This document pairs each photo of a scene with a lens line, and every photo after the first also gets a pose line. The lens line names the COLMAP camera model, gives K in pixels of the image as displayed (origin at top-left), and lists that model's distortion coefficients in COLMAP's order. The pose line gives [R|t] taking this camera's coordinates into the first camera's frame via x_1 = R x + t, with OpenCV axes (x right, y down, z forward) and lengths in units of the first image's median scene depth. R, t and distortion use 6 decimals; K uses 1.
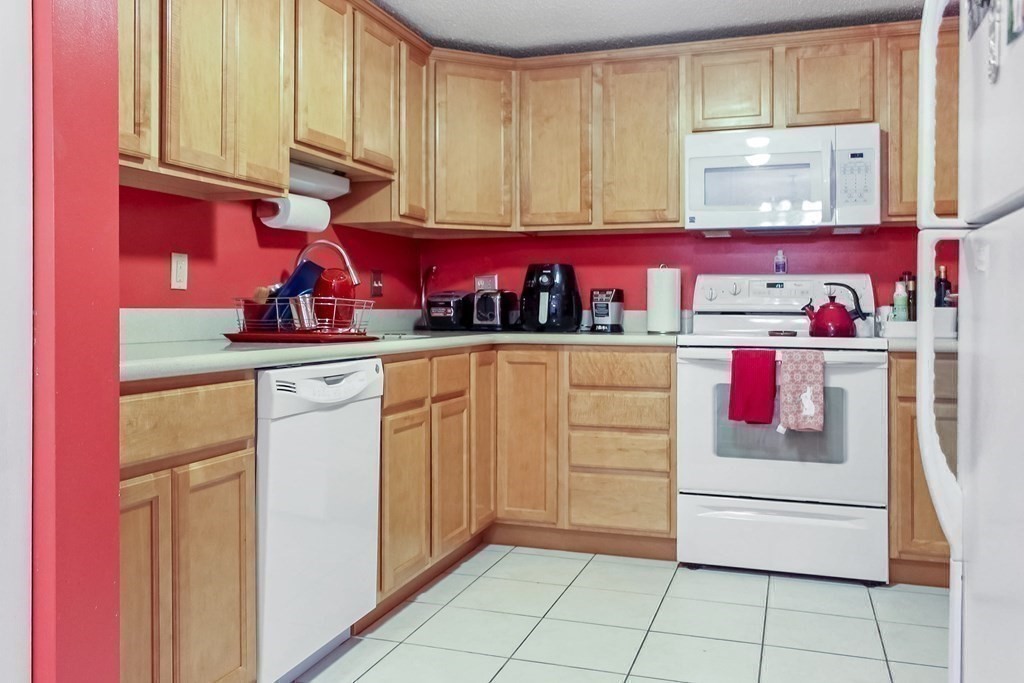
lens RADIAL K [[862.2, 0, 513.4], [0, 862.2, 337.5], [0, 0, 1]] dist [-0.011018, 0.052816]
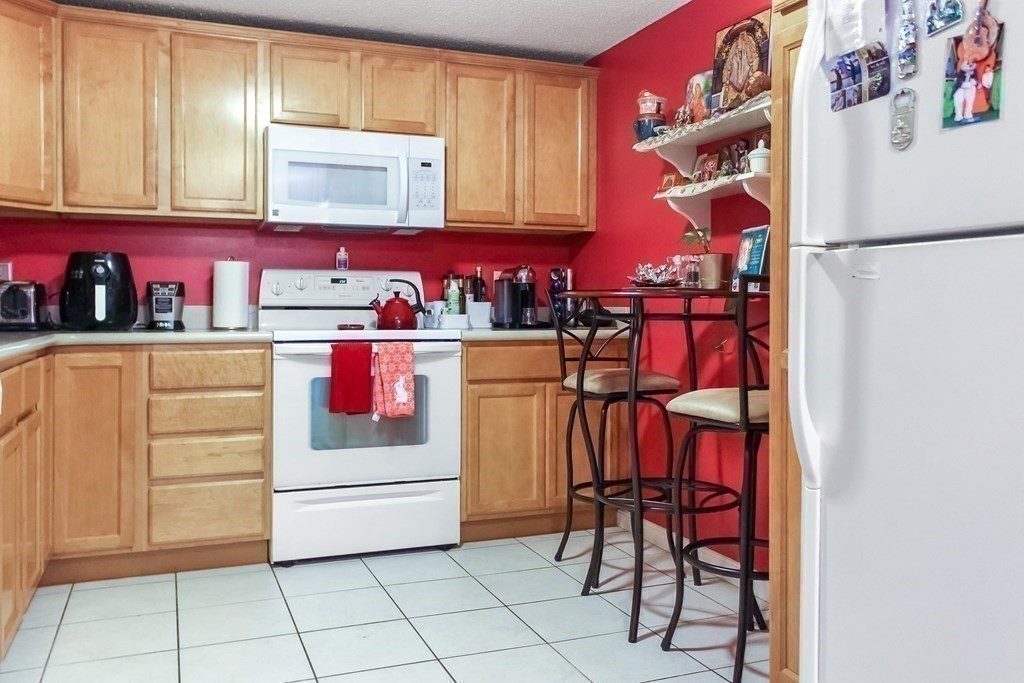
lens RADIAL K [[862.2, 0, 513.2], [0, 862.2, 345.5], [0, 0, 1]] dist [-0.011018, 0.052816]
pose [[0.768702, -0.031678, 0.638822, -0.213550], [0.021549, 0.999488, 0.023632, -0.003045], [-0.639244, -0.004400, 0.768991, 0.073412]]
